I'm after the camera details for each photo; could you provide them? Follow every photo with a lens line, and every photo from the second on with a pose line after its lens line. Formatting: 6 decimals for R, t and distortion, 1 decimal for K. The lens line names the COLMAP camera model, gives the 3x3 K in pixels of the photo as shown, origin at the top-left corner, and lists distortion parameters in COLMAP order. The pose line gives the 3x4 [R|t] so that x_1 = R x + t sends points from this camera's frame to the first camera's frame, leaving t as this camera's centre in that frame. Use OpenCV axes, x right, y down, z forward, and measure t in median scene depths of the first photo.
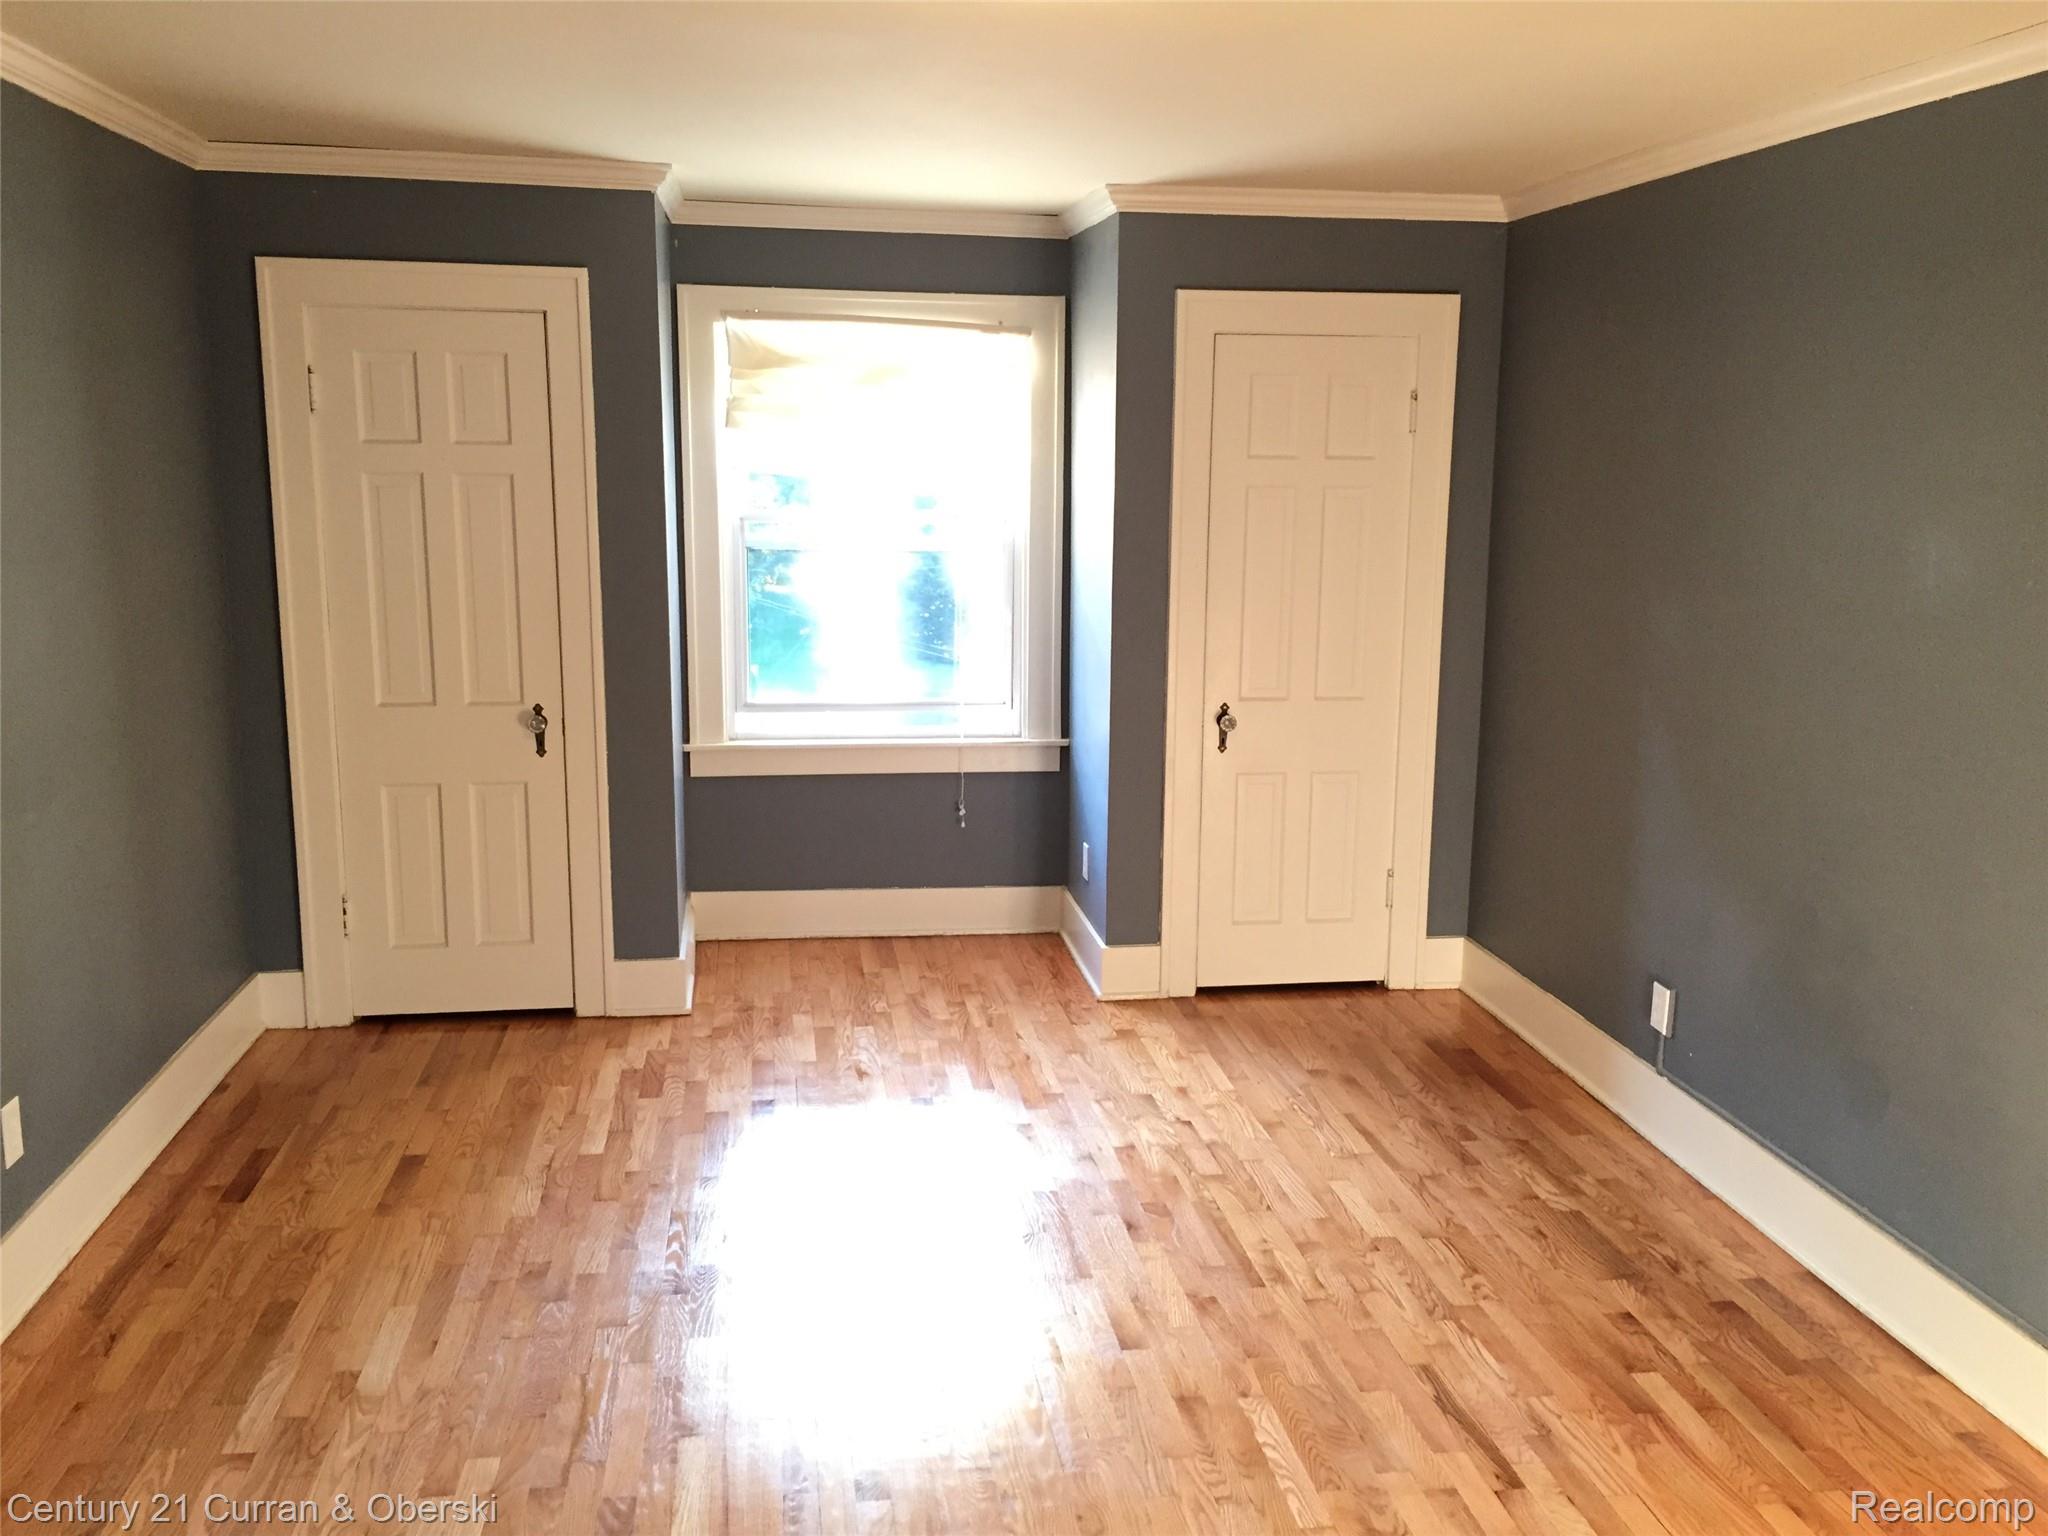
lens RADIAL K [[1752.8, 0, 1033.4], [0, 1752.8, 772.3], [0, 0, 1]] dist [0.059682, -0.108230]
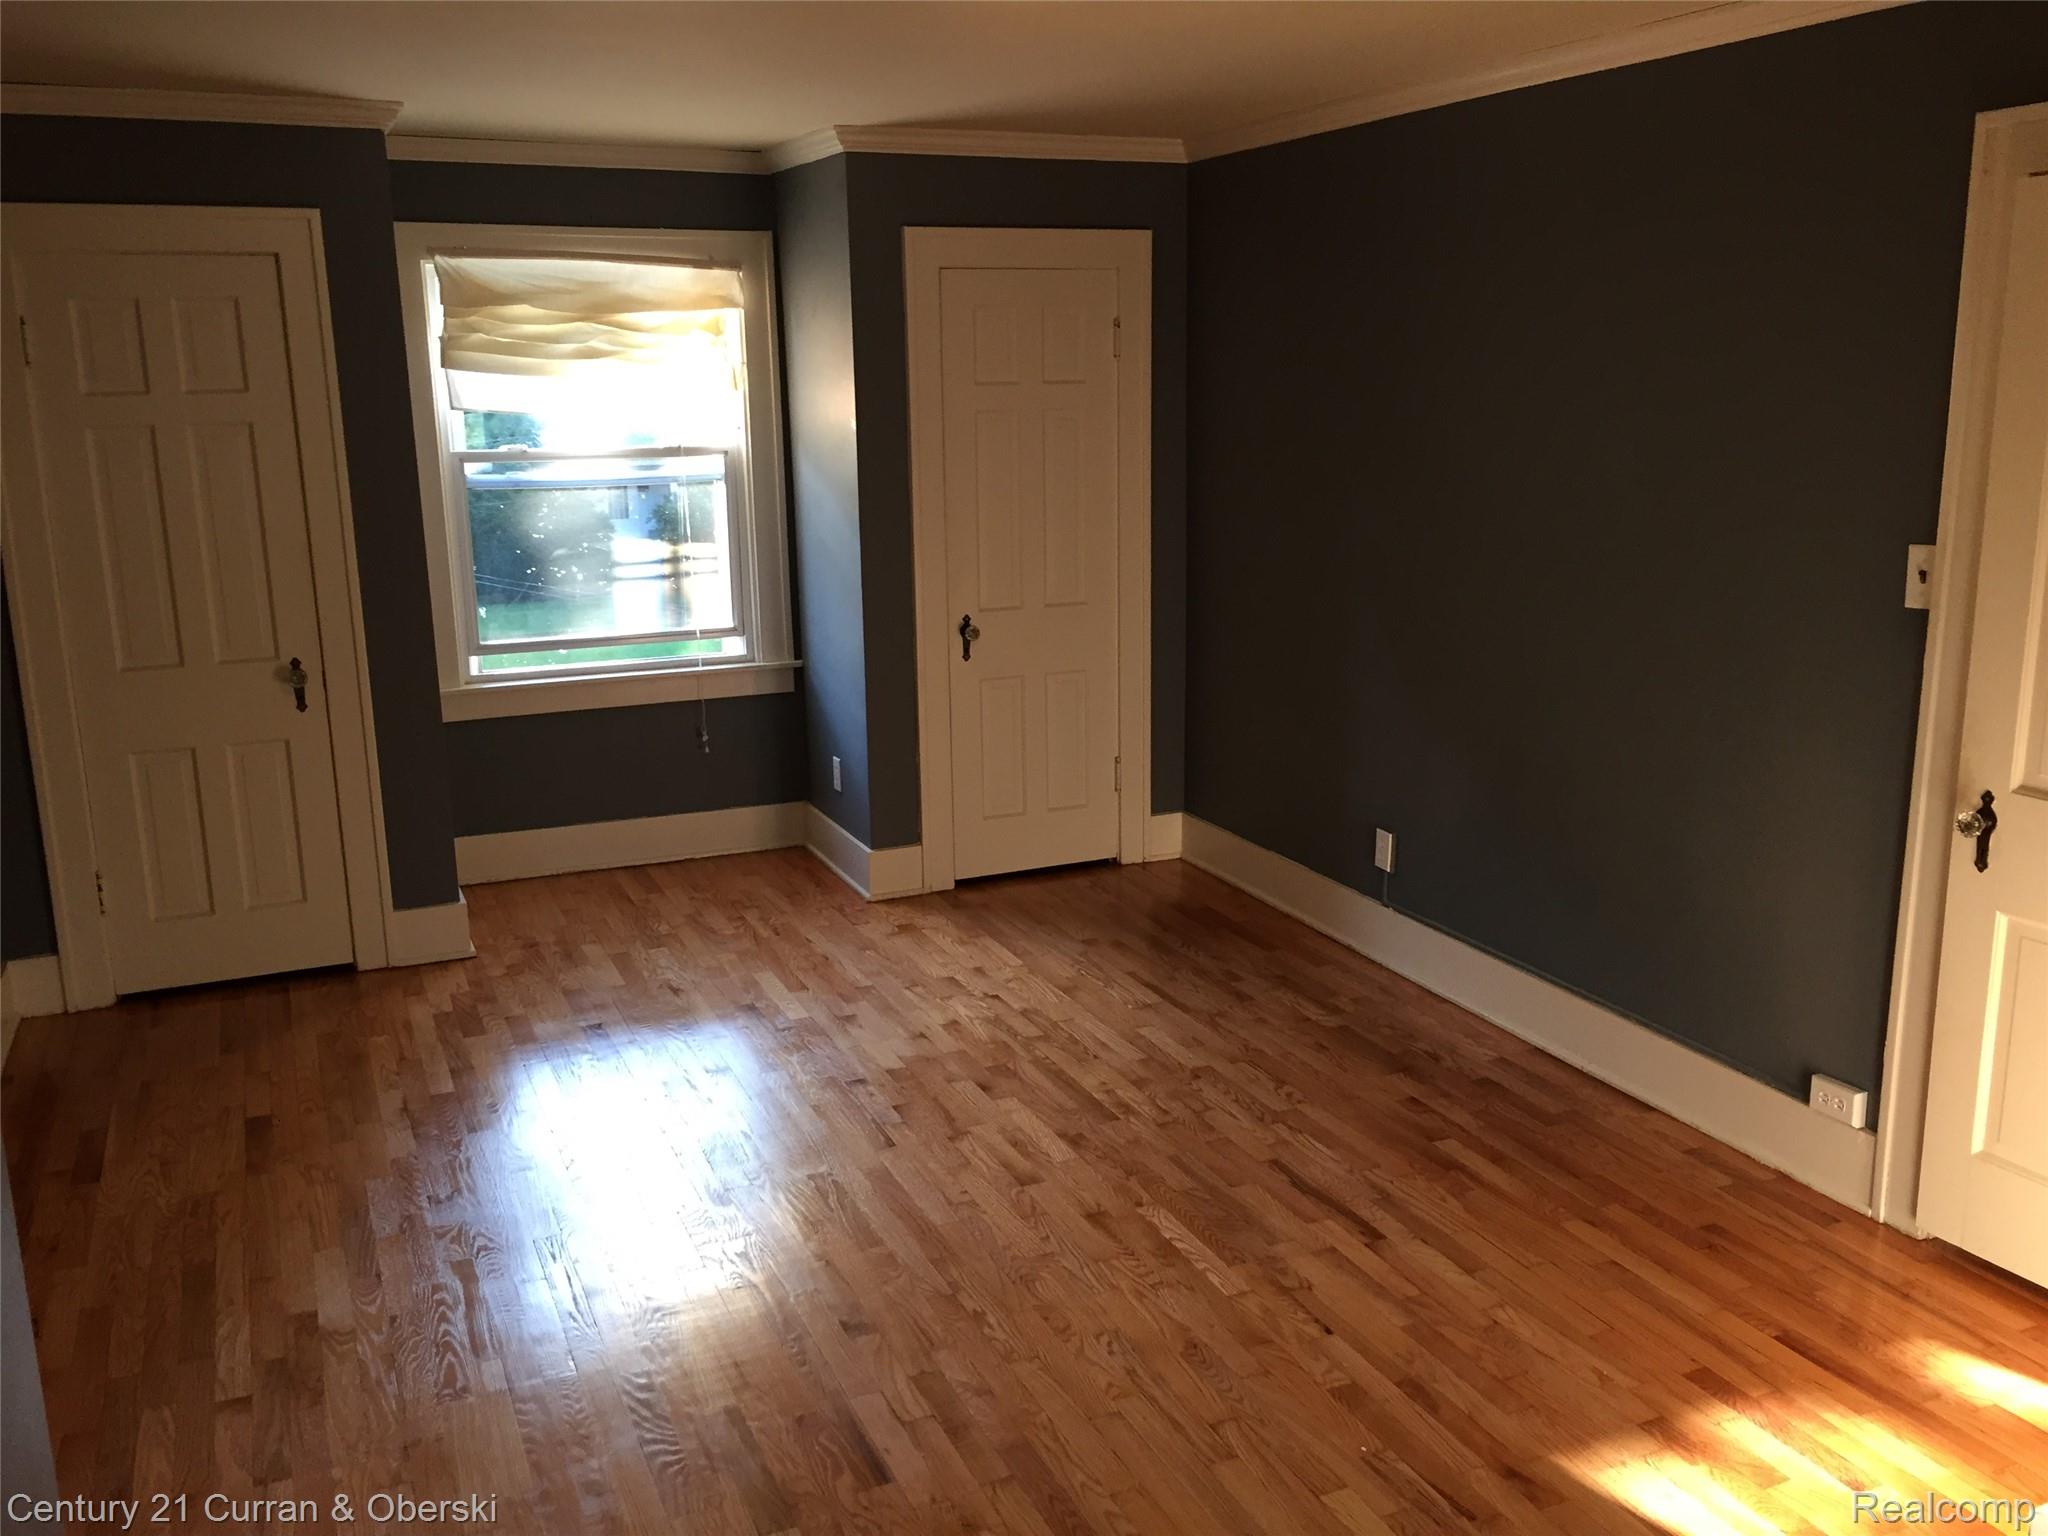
lens RADIAL K [[1752.8, 0, 1027.9], [0, 1752.8, 773.1], [0, 0, 1]] dist [0.059682, -0.108230]
pose [[0.963540, -0.085548, 0.253520, -0.146319], [0.074835, 0.995859, 0.051620, 0.004870], [-0.256886, -0.030765, 0.965952, -0.056150]]
